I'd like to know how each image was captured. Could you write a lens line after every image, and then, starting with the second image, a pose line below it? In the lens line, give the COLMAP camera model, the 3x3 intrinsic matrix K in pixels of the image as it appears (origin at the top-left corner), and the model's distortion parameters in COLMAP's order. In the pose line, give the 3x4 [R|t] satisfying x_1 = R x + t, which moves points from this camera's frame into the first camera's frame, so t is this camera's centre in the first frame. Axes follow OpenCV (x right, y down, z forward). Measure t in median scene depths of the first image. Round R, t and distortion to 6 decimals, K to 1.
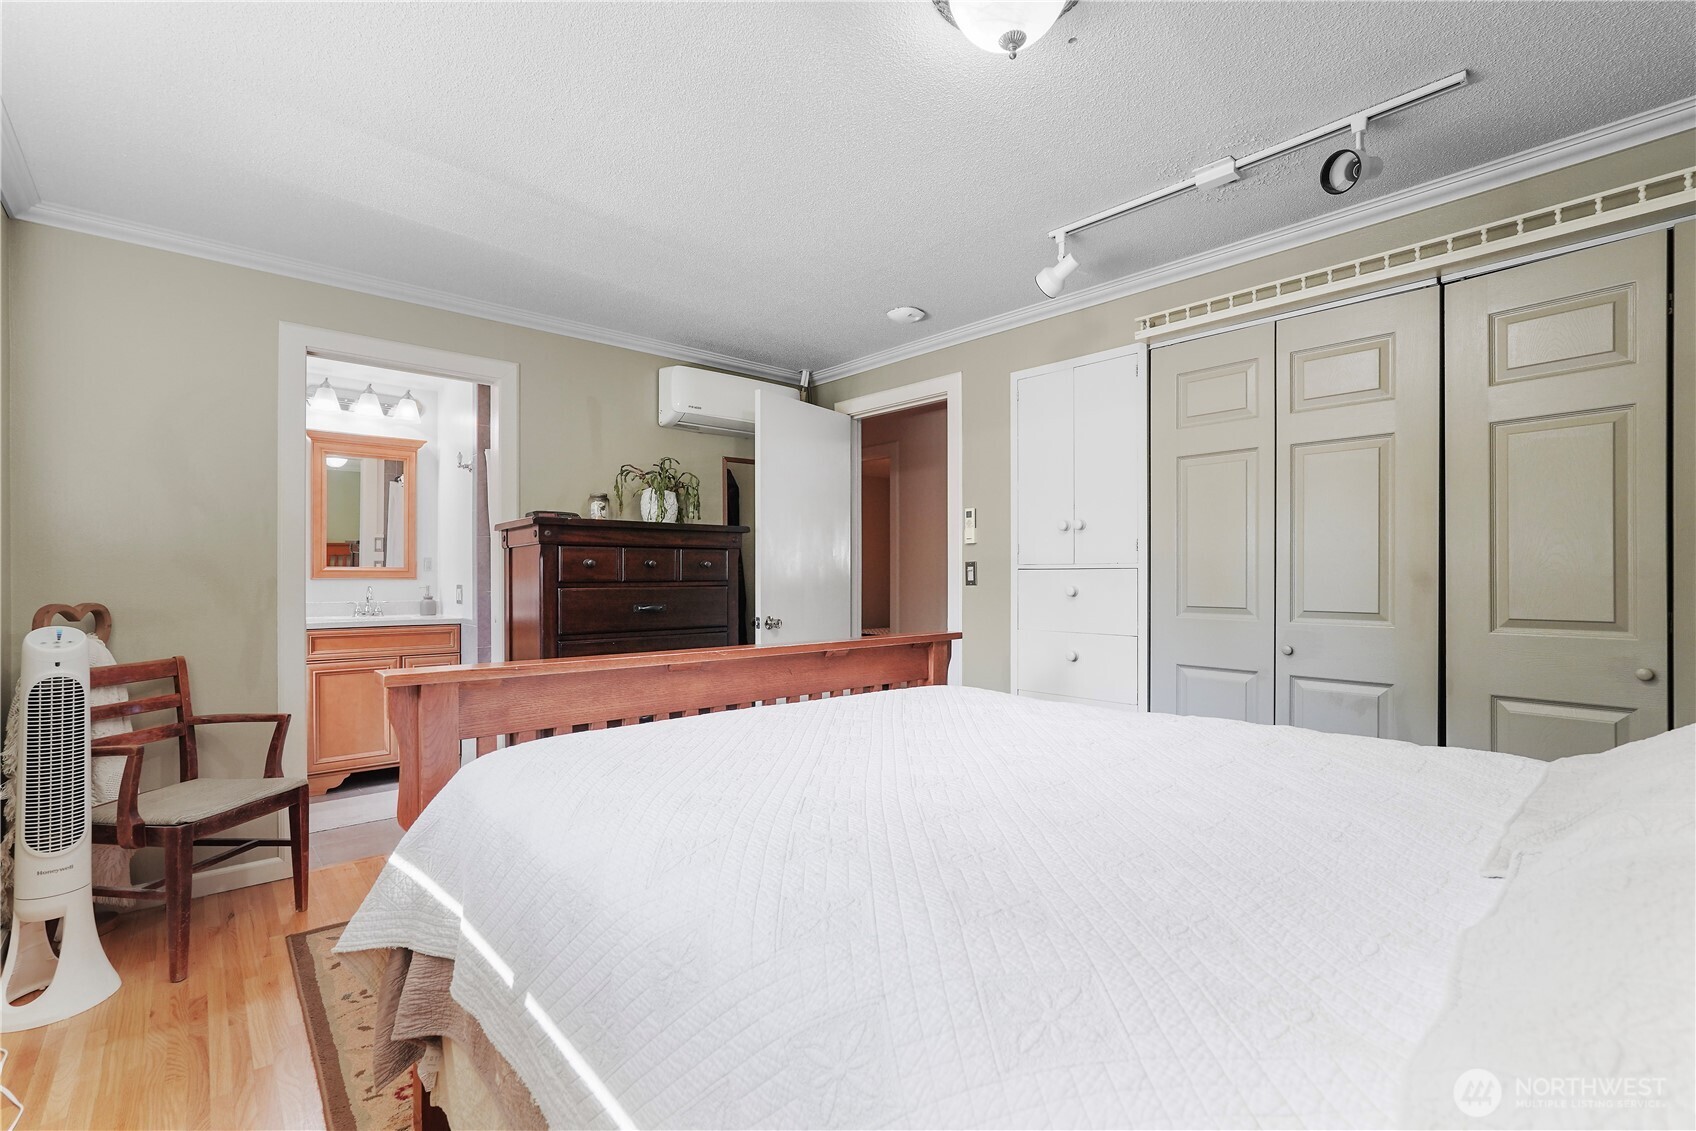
lens RADIAL K [[769.5, 0, 849.1], [0, 769.5, 579.3], [0, 0, 1]] dist [-0.009110, 0.002260]
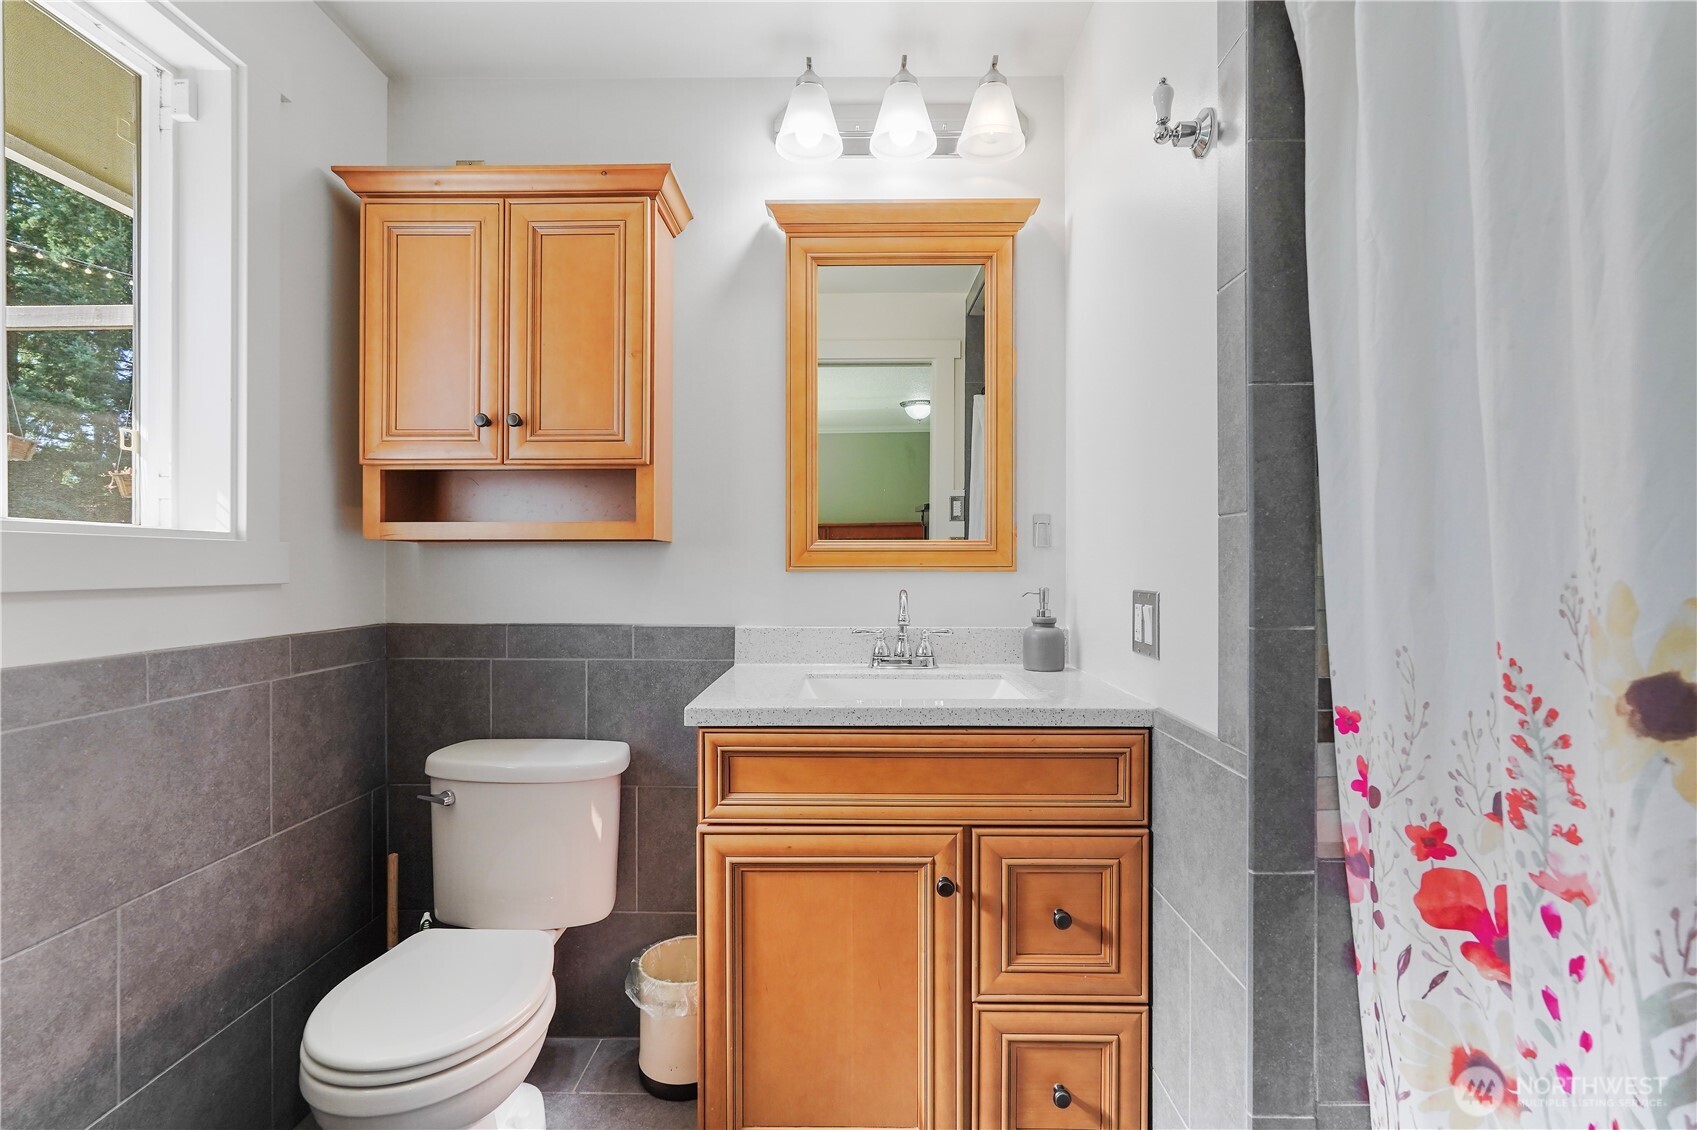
lens RADIAL K [[769.9, 0, 848.7], [0, 769.9, 575.2], [0, 0, 1]] dist [-0.009110, 0.002260]
pose [[0.745189, 0.005492, -0.666830, -0.387277], [0.000592, 0.999960, 0.008896, -0.001409], [0.666853, -0.007024, 0.745156, 0.689924]]
